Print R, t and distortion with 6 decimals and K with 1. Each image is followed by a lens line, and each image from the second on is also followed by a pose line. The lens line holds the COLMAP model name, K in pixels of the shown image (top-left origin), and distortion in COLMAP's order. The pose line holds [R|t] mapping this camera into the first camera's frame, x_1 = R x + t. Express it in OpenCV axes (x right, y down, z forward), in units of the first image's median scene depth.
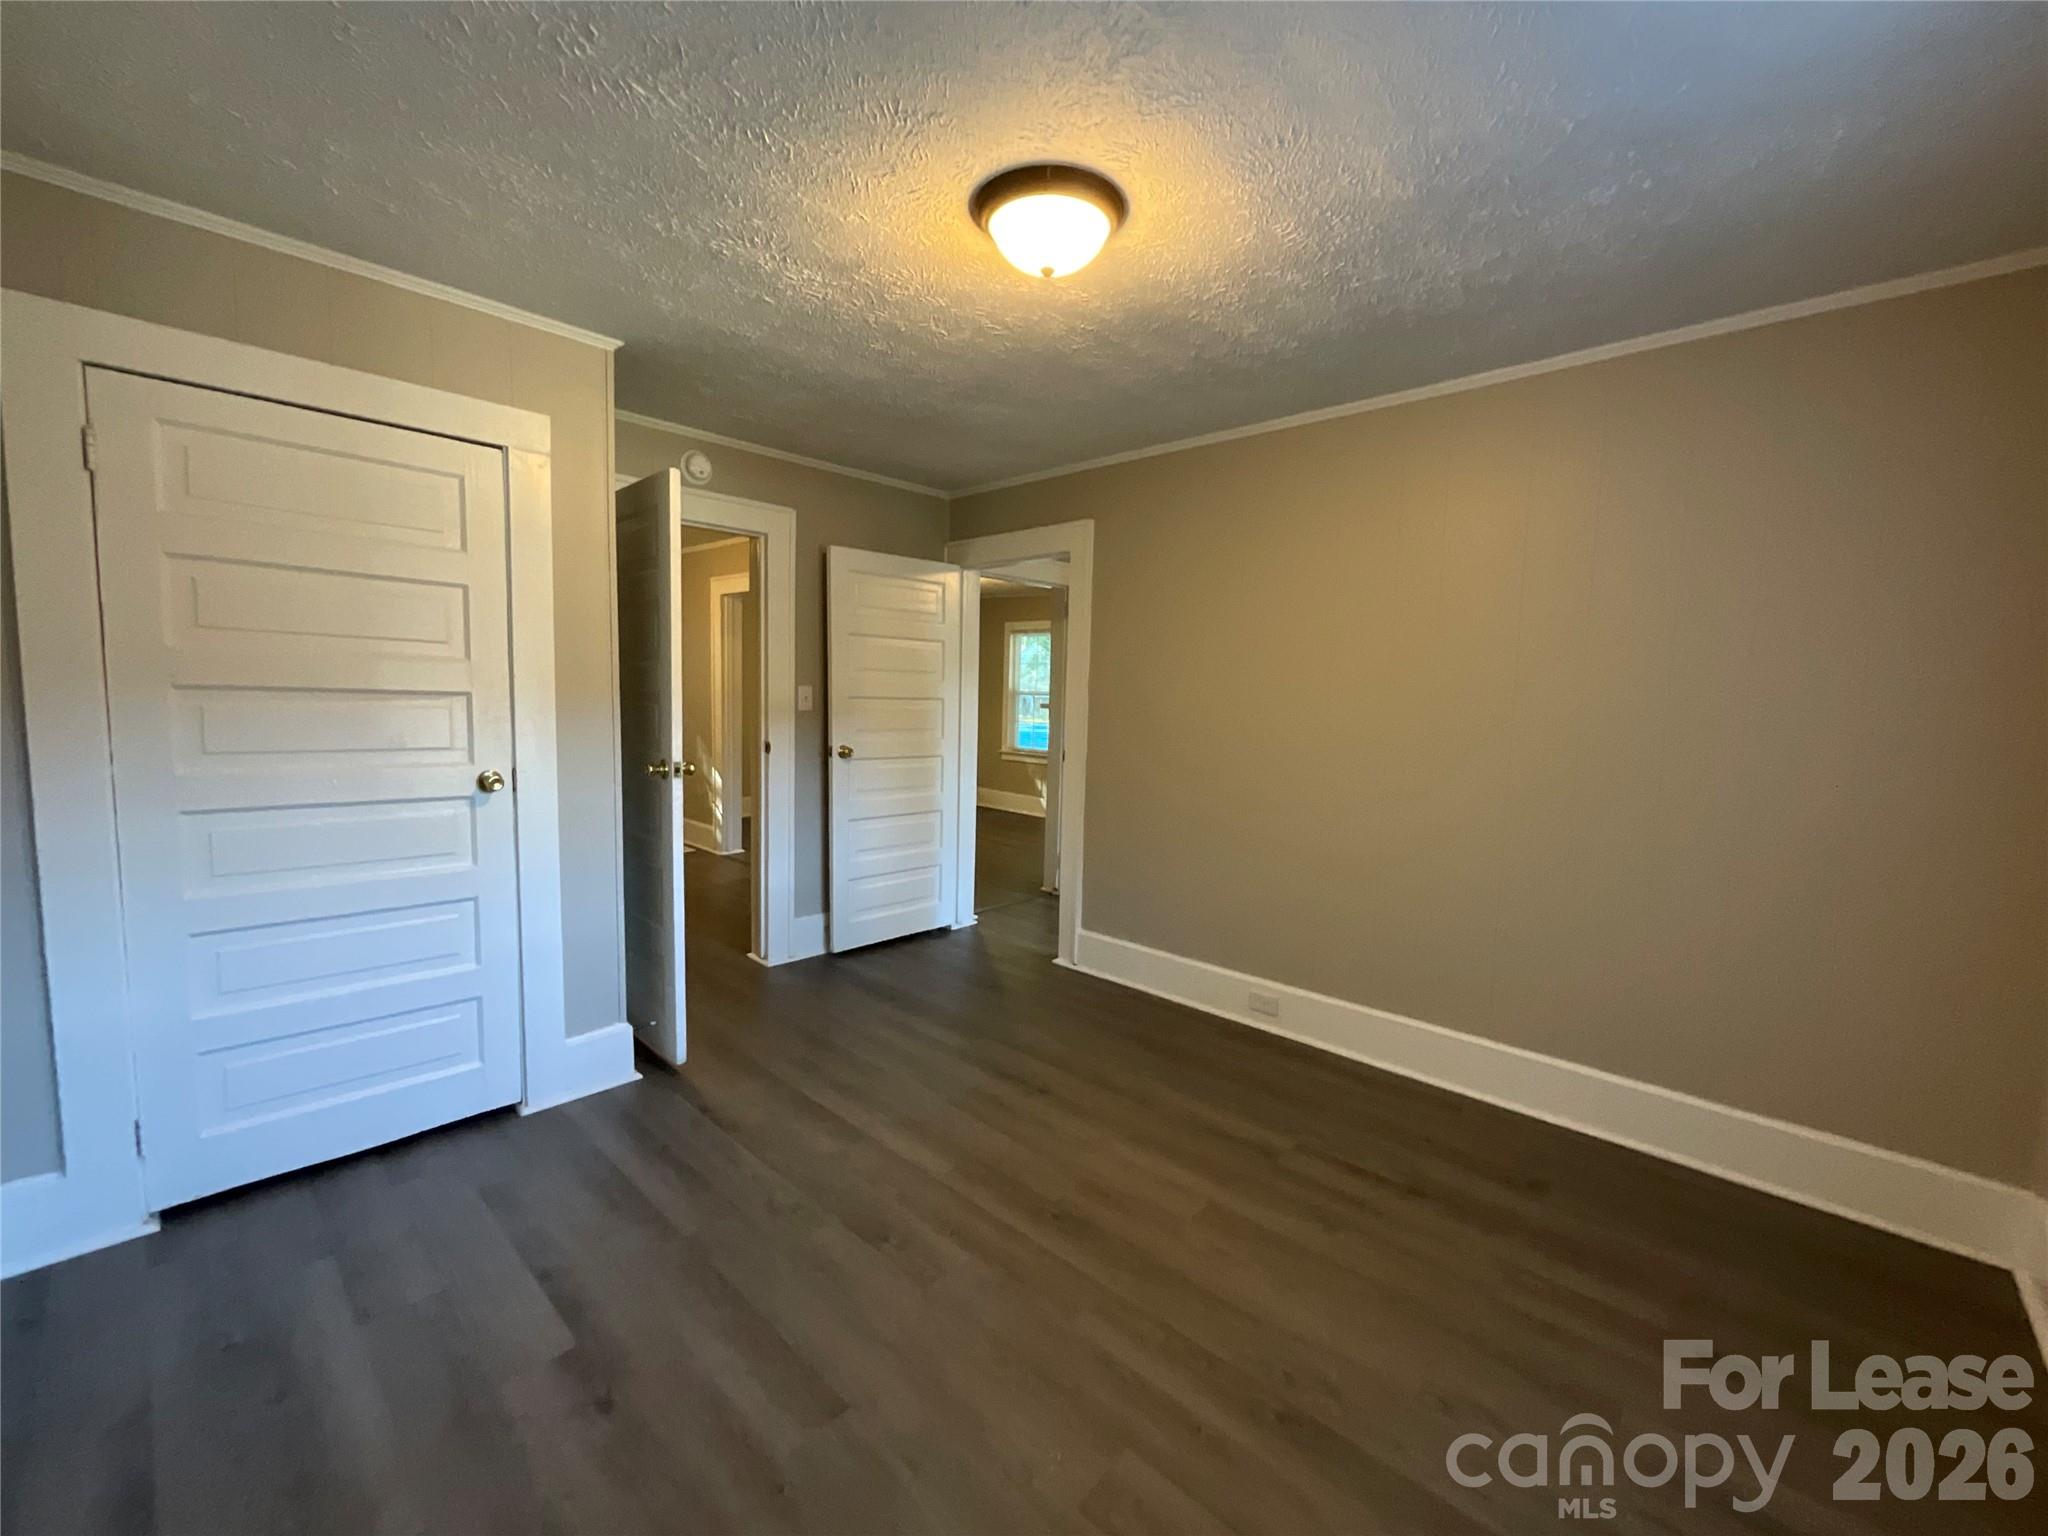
lens RADIAL K [[830.5, 0, 1028.9], [0, 830.5, 767.5], [0, 0, 1]] dist [-0.000419, 0.000565]
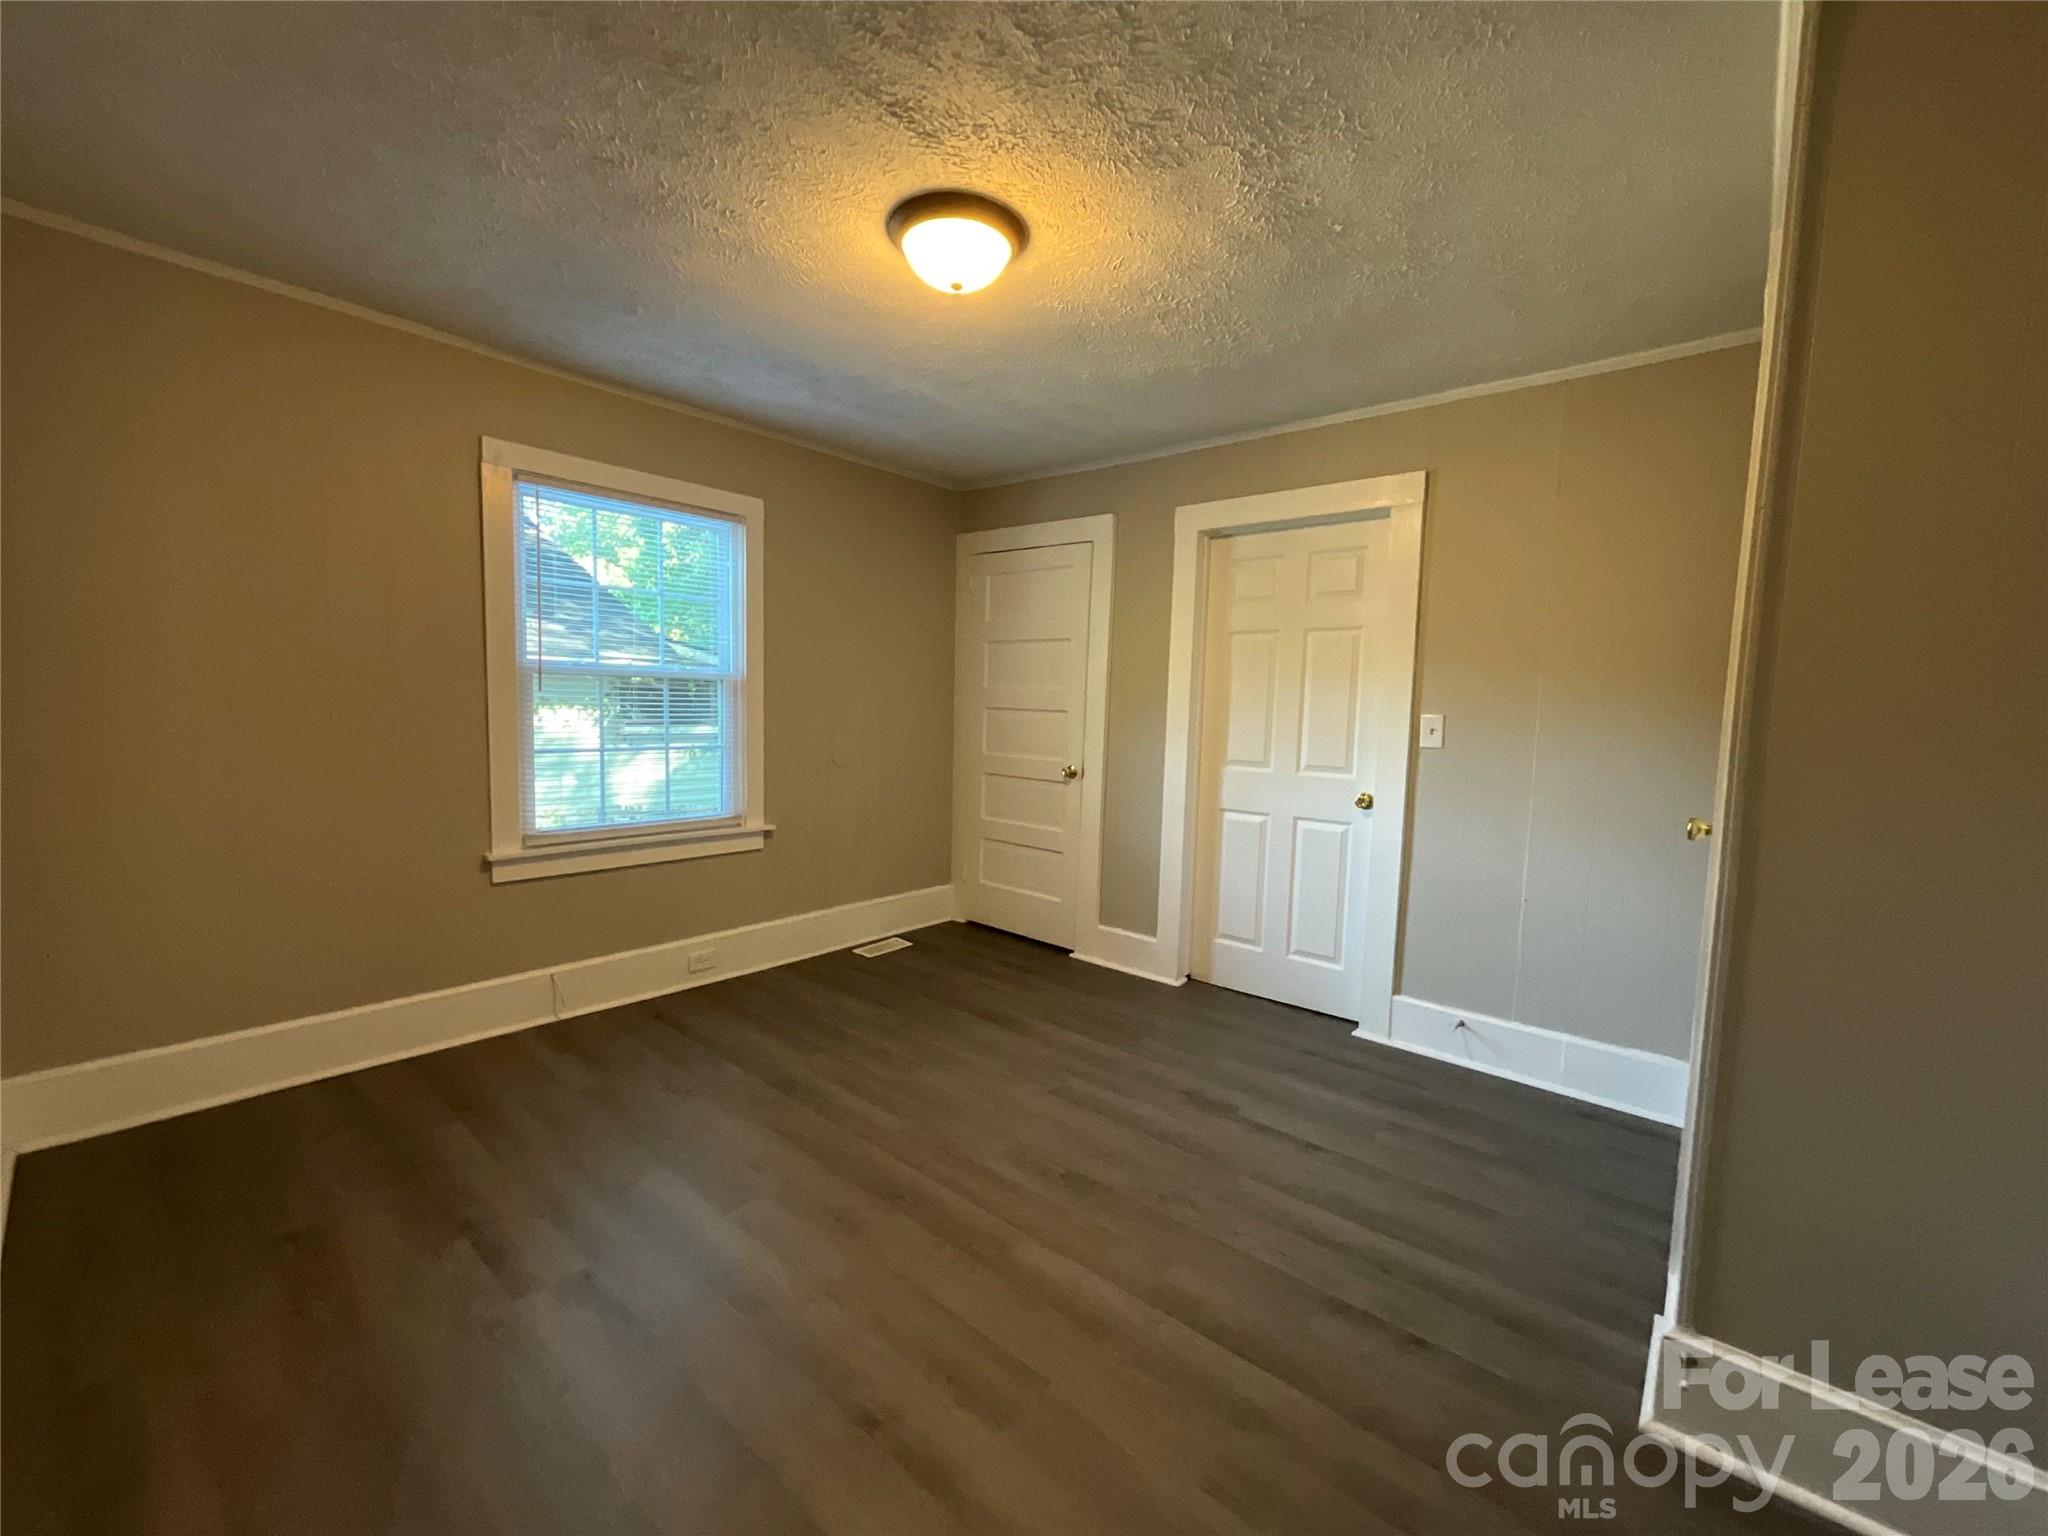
lens RADIAL K [[830.5, 0, 1028.9], [0, 830.5, 767.5], [0, 0, 1]] dist [-0.000419, 0.000565]
pose [[-0.997825, -0.053591, -0.038380, -0.055434], [-0.059133, 0.985022, 0.161970, -0.133983], [0.029125, 0.163888, -0.986049, 1.958459]]
